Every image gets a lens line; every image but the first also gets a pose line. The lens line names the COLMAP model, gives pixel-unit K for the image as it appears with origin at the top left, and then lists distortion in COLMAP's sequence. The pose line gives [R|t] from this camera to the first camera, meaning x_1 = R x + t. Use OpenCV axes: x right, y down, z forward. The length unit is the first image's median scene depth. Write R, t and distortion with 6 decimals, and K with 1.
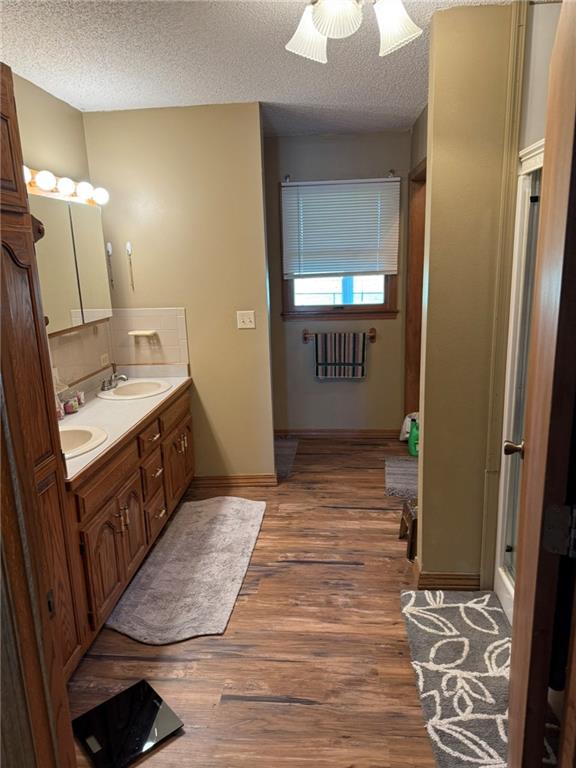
lens RADIAL K [[541.1, 0, 287.6], [0, 541.1, 385.4], [0, 0, 1]] dist [0.009099, -0.011697]
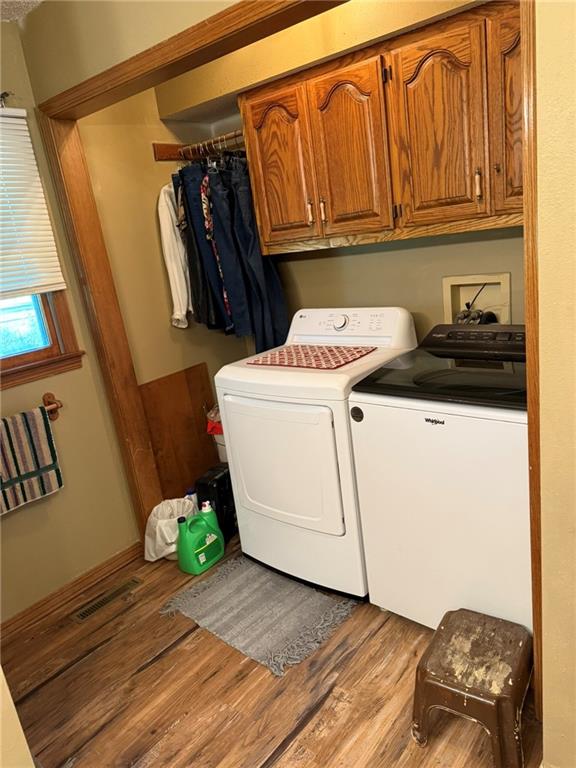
lens RADIAL K [[541.1, 0, 289.7], [0, 541.1, 380.9], [0, 0, 1]] dist [0.009099, -0.011697]
pose [[0.542177, -0.250562, 0.802037, -0.138185], [0.293948, 0.950752, 0.098313, -0.101725], [-0.787171, 0.182454, 0.589128, 0.503972]]
